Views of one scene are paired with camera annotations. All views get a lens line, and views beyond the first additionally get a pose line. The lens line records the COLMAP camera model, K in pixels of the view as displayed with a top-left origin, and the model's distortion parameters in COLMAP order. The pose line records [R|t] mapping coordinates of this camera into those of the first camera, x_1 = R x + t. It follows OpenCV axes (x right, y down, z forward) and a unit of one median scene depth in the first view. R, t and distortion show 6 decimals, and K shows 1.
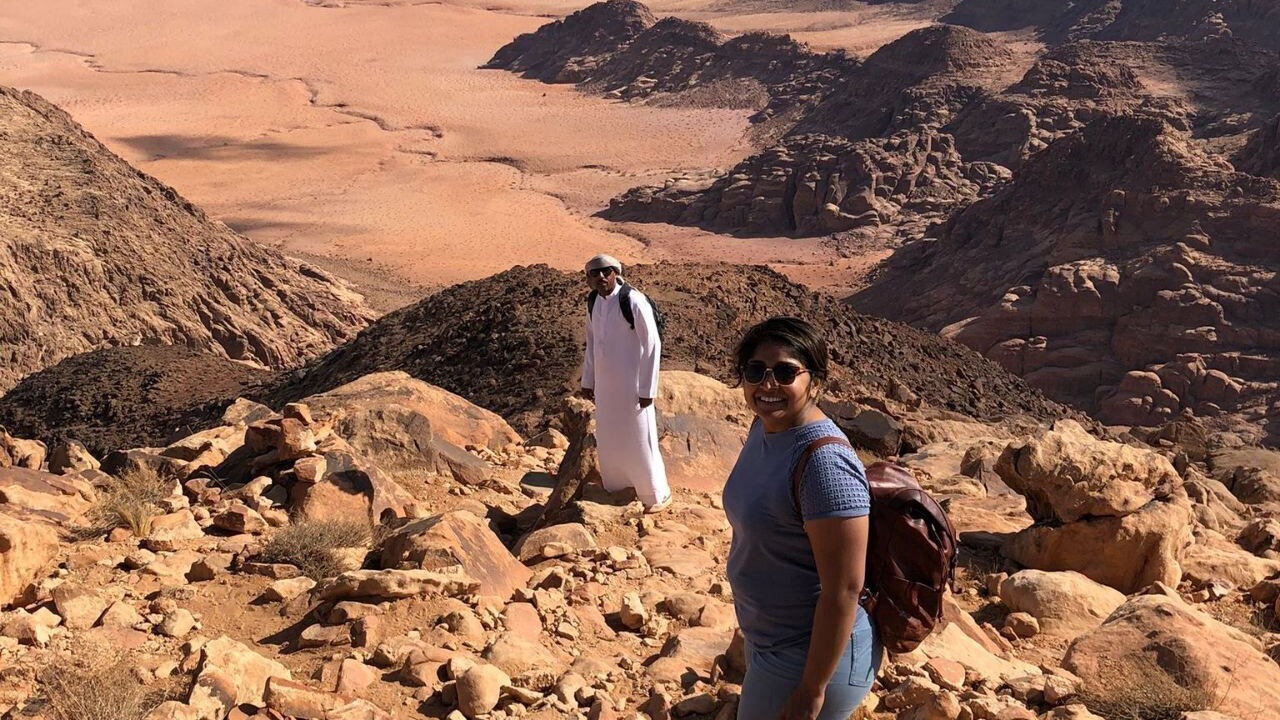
lens RADIAL K [[1359.7, 0, 639.8], [0, 1359.7, 321.9], [0, 0, 1]] dist [0.040399, -0.025448]
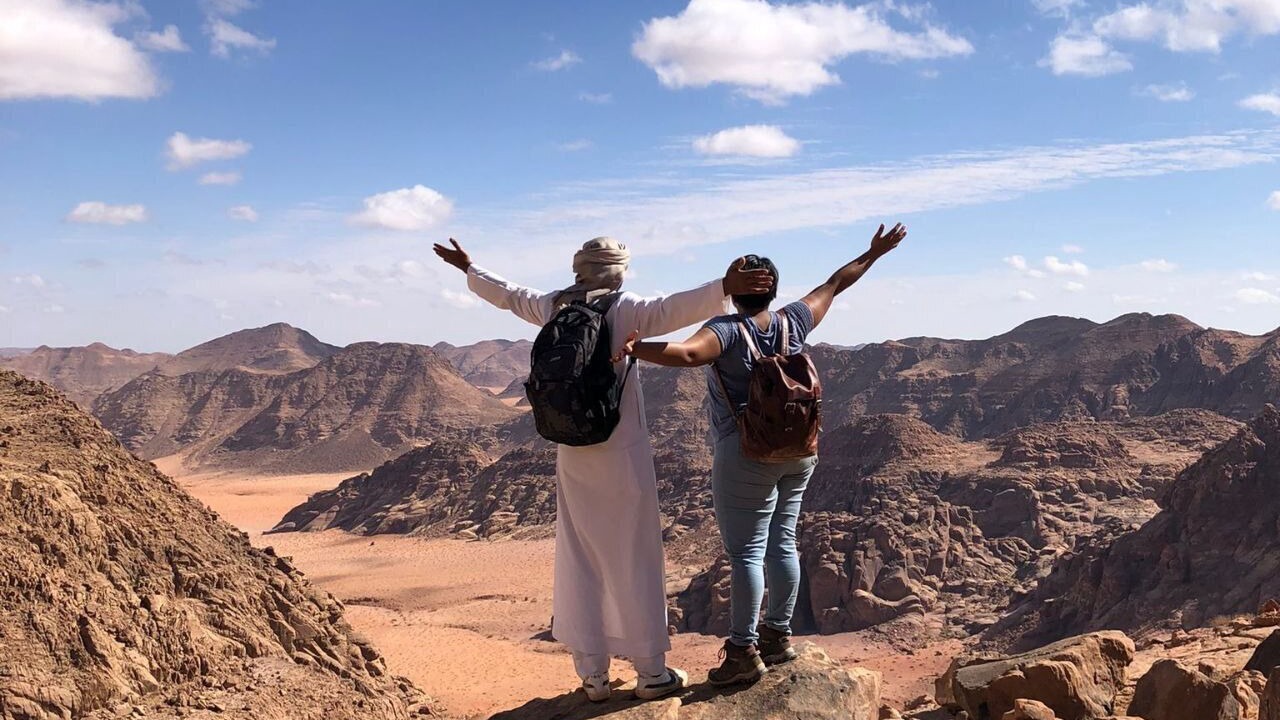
lens RADIAL K [[1359.7, 0, 639.8], [0, 1359.7, 321.9], [0, 0, 1]] dist [0.040399, -0.025448]
pose [[0.970290, -0.005589, 0.241879, -0.171675], [0.097995, 0.923138, -0.371771, 0.050271], [-0.221210, 0.384429, 0.896259, 0.258002]]
